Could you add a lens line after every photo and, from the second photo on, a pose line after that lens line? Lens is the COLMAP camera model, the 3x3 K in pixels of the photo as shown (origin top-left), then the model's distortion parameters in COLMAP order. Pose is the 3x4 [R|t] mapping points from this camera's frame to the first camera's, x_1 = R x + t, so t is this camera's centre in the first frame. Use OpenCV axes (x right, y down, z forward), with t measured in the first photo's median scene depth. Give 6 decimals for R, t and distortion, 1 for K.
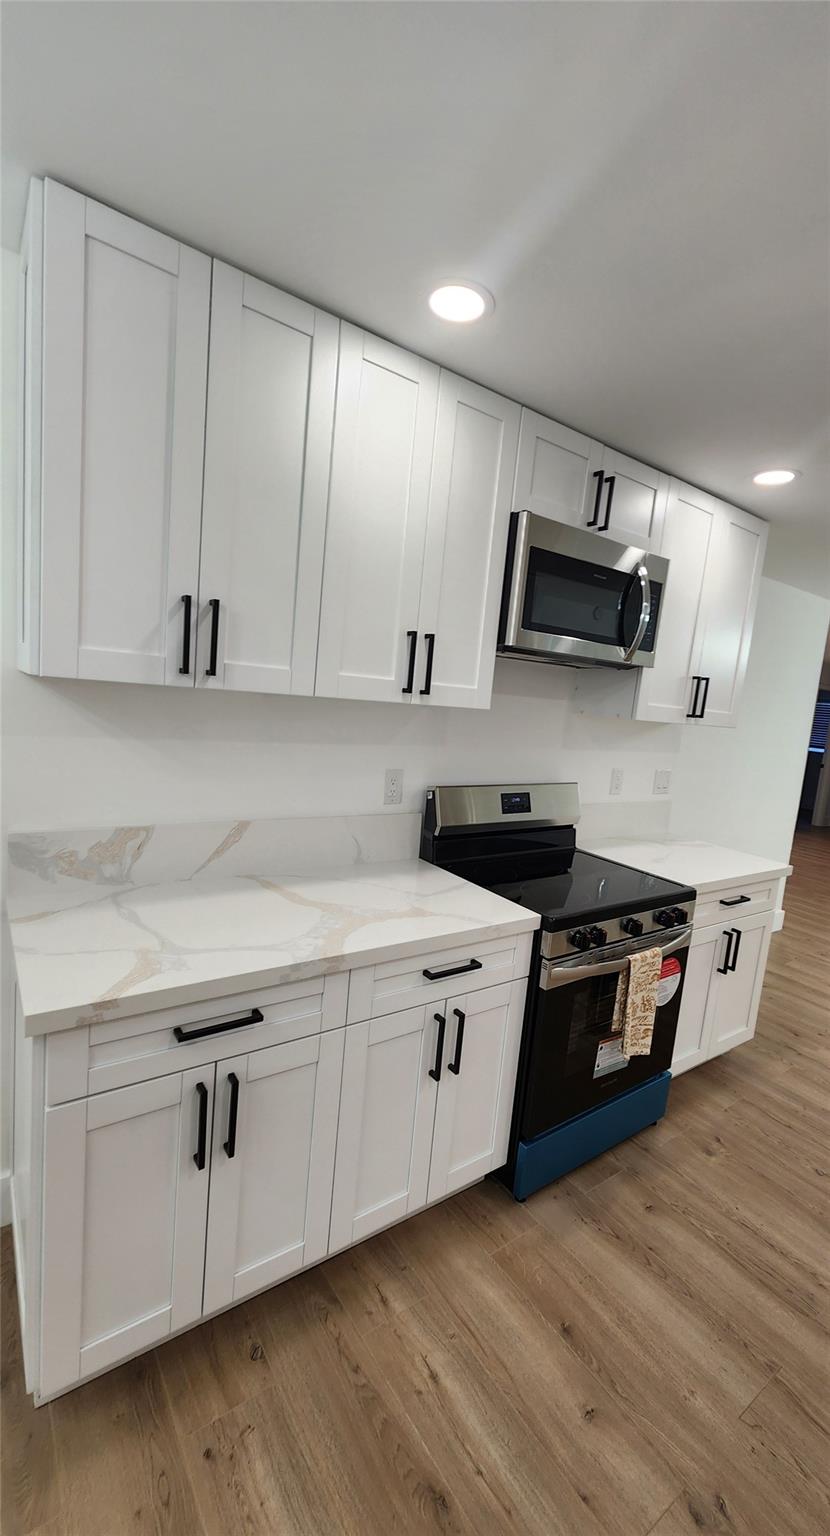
lens RADIAL K [[628.0, 0, 420.3], [0, 628.0, 767.9], [0, 0, 1]] dist [0.001423, -0.000629]
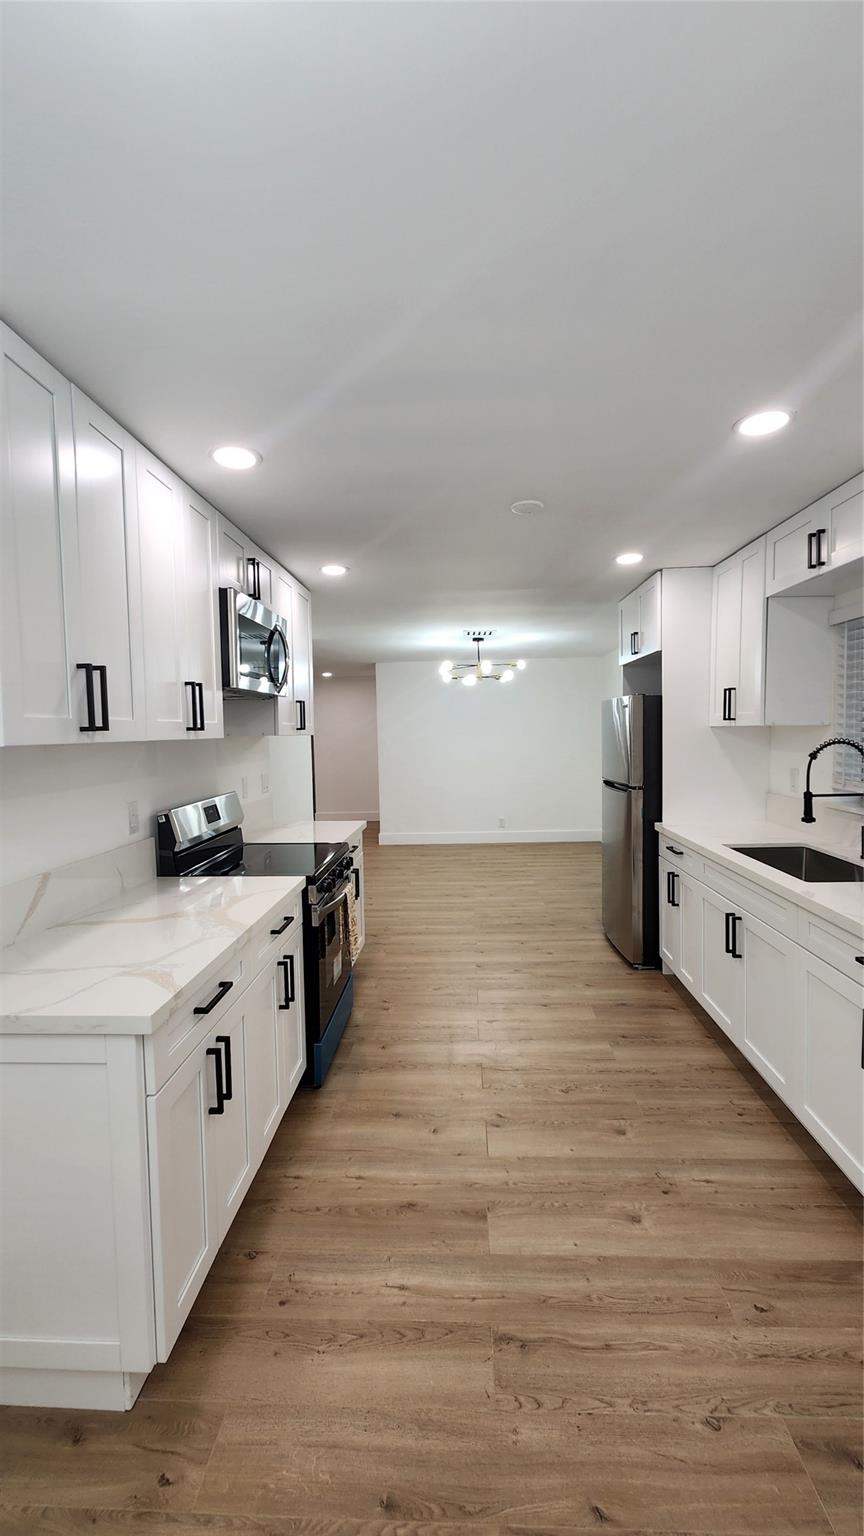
lens RADIAL K [[634.8, 0, 419.7], [0, 634.8, 760.4], [0, 0, 1]] dist [0.005804, -0.000277]
pose [[0.635282, -0.137281, 0.759981, -0.731272], [0.168730, 0.984972, 0.036878, -0.034014], [-0.753623, 0.104804, 0.648898, -0.158989]]
